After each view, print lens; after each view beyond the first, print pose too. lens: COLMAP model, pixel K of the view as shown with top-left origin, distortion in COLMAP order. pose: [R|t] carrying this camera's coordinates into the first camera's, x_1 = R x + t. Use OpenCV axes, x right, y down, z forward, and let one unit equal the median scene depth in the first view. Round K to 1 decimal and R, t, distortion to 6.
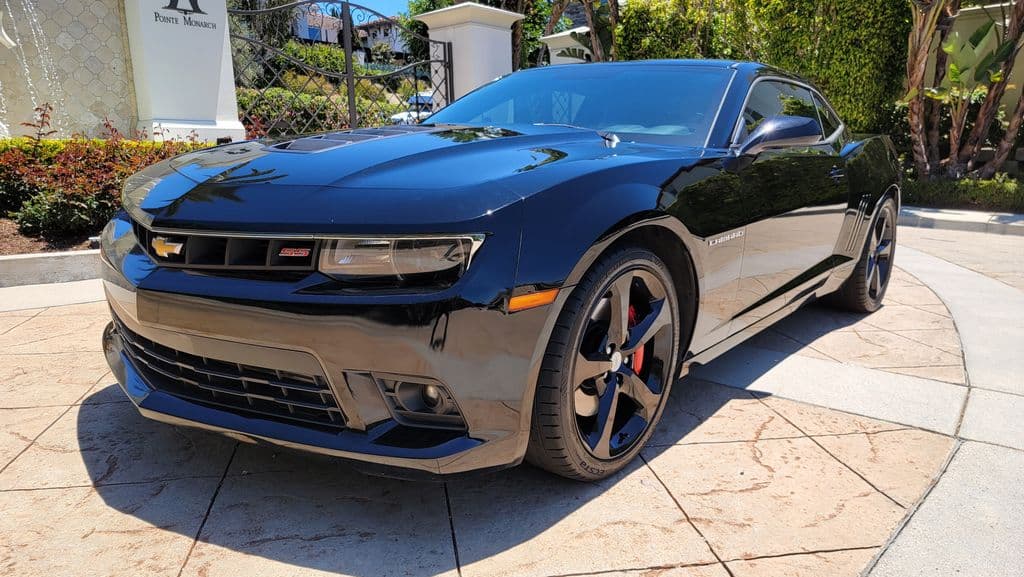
lens RADIAL K [[711.1, 0, 522.4], [0, 711.1, 298.3], [0, 0, 1]] dist [0.074230, -0.056865]
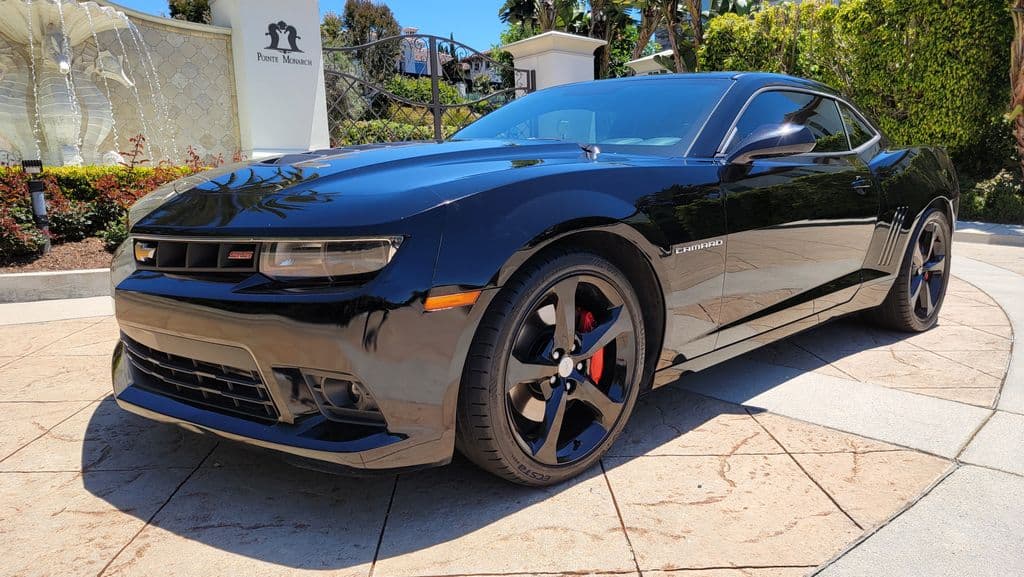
lens RADIAL K [[711.1, 0, 526.4], [0, 711.1, 281.5], [0, 0, 1]] dist [0.074230, -0.056865]
pose [[0.990839, 0.005008, -0.134952, 0.182392], [-0.012549, 0.998403, -0.055086, 0.021059], [0.134461, 0.056274, 0.989320, -0.005834]]
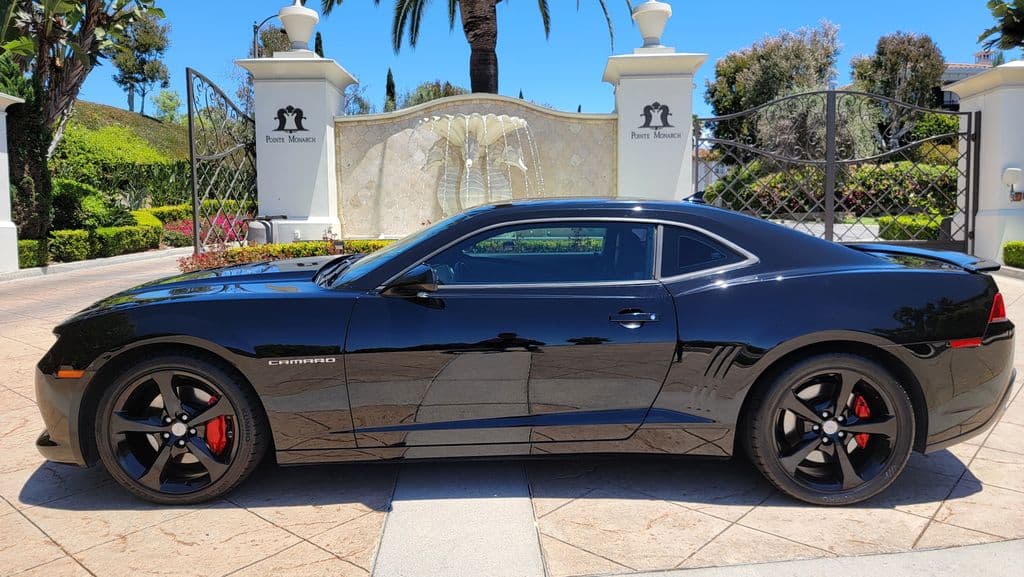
lens RADIAL K [[711.2, 0, 528.6], [0, 711.2, 281.8], [0, 0, 1]] dist [0.064243, -0.050240]
pose [[0.627345, 0.065188, -0.776008, 1.528075], [-0.153989, 0.987198, -0.041560, -0.234942], [0.763365, 0.145569, 0.629352, 0.482549]]
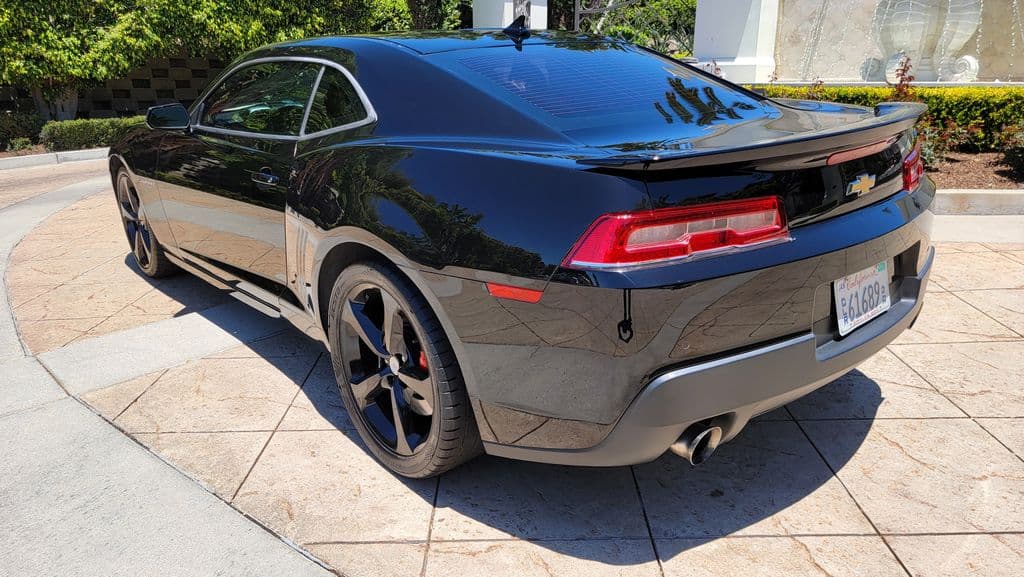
lens RADIAL K [[711.2, 0, 522.9], [0, 711.2, 274.6], [0, 0, 1]] dist [0.064243, -0.050240]
pose [[-0.184726, 0.276862, -0.942986, 1.677179], [-0.190825, 0.931135, 0.310764, -0.542648], [0.964086, 0.237351, -0.119173, 2.027705]]
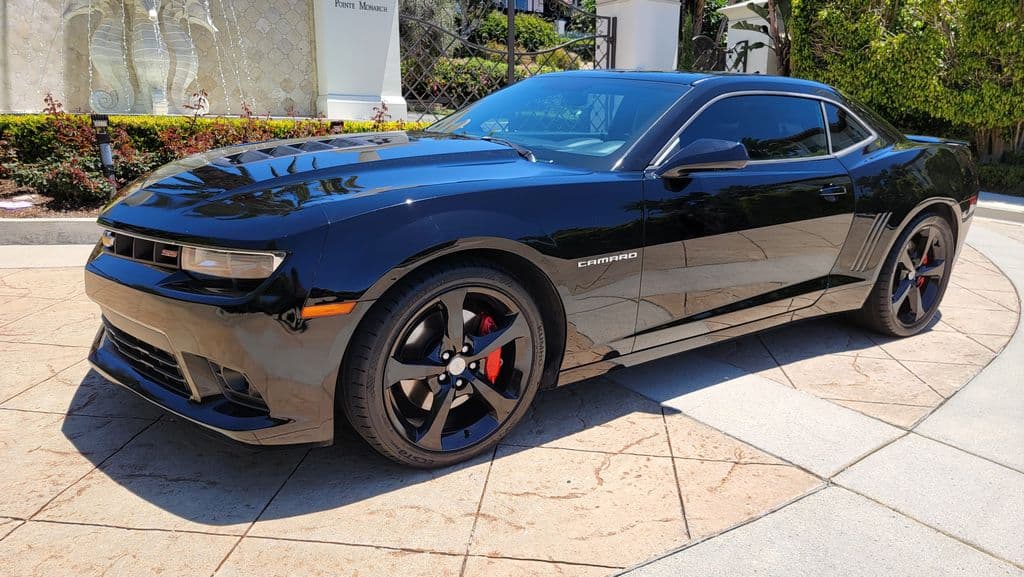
lens RADIAL K [[711.1, 0, 525.8], [0, 711.1, 285.9], [0, 0, 1]] dist [0.074230, -0.056865]
pose [[0.962041, 0.088196, -0.258260, 0.443983], [-0.080711, 0.995956, 0.039465, -0.077627], [0.260696, -0.017123, 0.965269, -0.043003]]
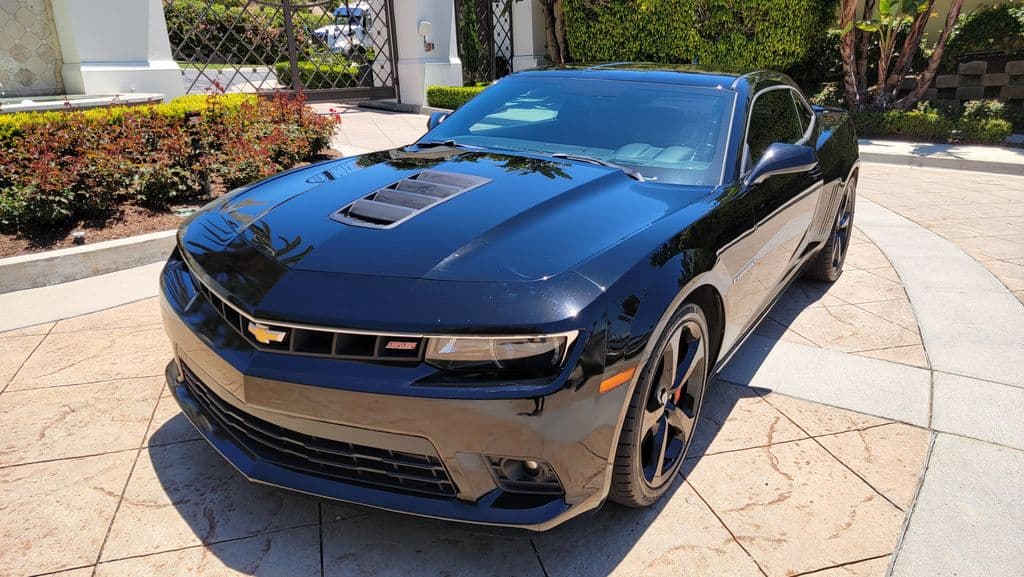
lens RADIAL K [[711.1, 0, 531.2], [0, 711.1, 276.5], [0, 0, 1]] dist [0.074230, -0.056865]
pose [[0.993869, -0.040928, 0.102709, -0.163562], [0.030845, 0.994717, 0.097915, -0.196636], [-0.106174, -0.094147, 0.989881, -0.078545]]
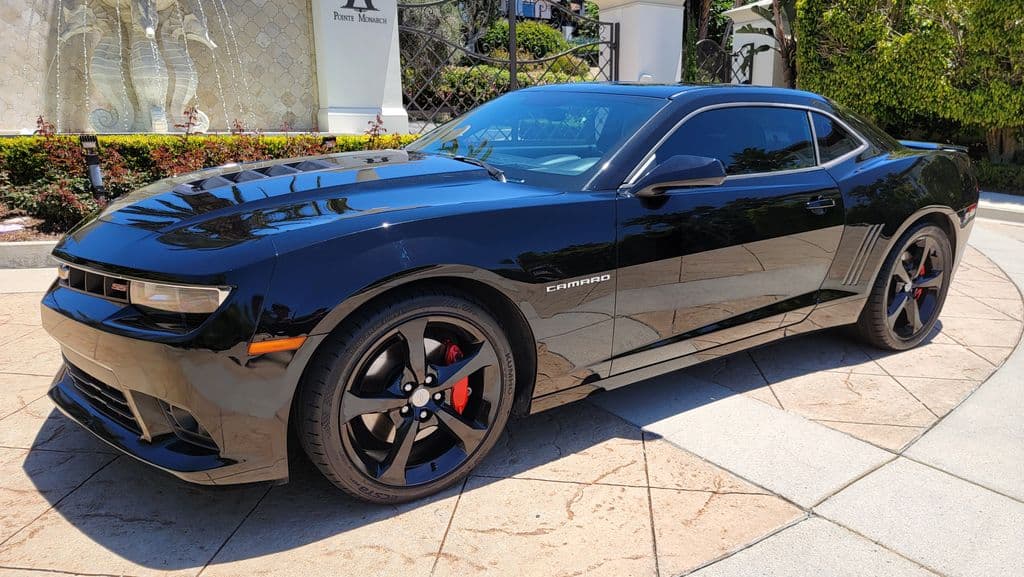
lens RADIAL K [[711.1, 0, 526.7], [0, 711.1, 292.1], [0, 0, 1]] dist [0.074230, -0.056865]
pose [[0.958486, 0.072701, -0.275717, 0.495355], [-0.063895, 0.997122, 0.040799, -0.108391], [0.277889, -0.021489, 0.960373, 0.007192]]
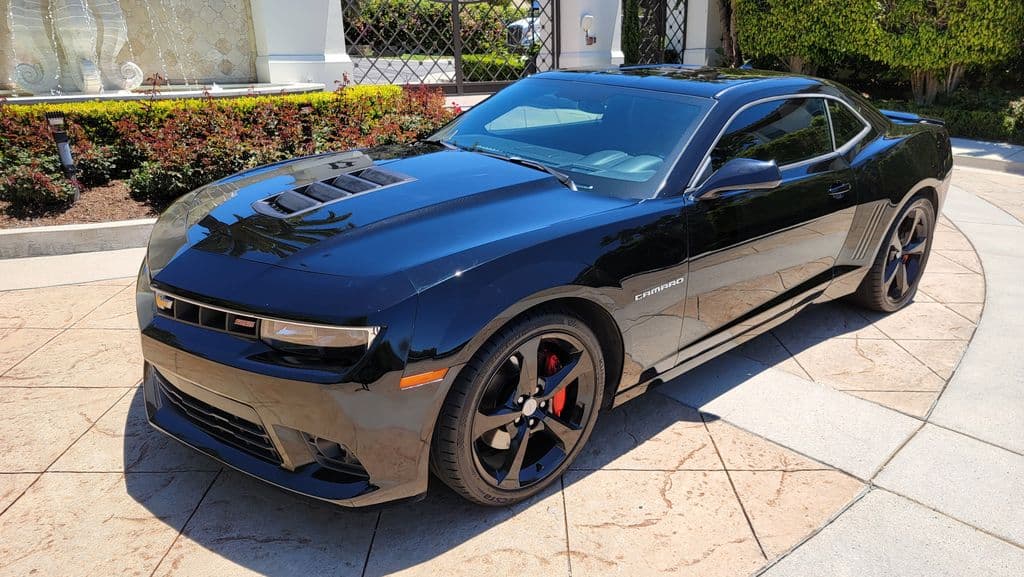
lens RADIAL K [[711.1, 0, 529.3], [0, 711.1, 285.6], [0, 0, 1]] dist [0.074230, -0.056865]
pose [[0.985384, 0.053473, -0.161735, 0.266004], [-0.034012, 0.992096, 0.120786, -0.214150], [0.166915, -0.113520, 0.979414, -0.097237]]
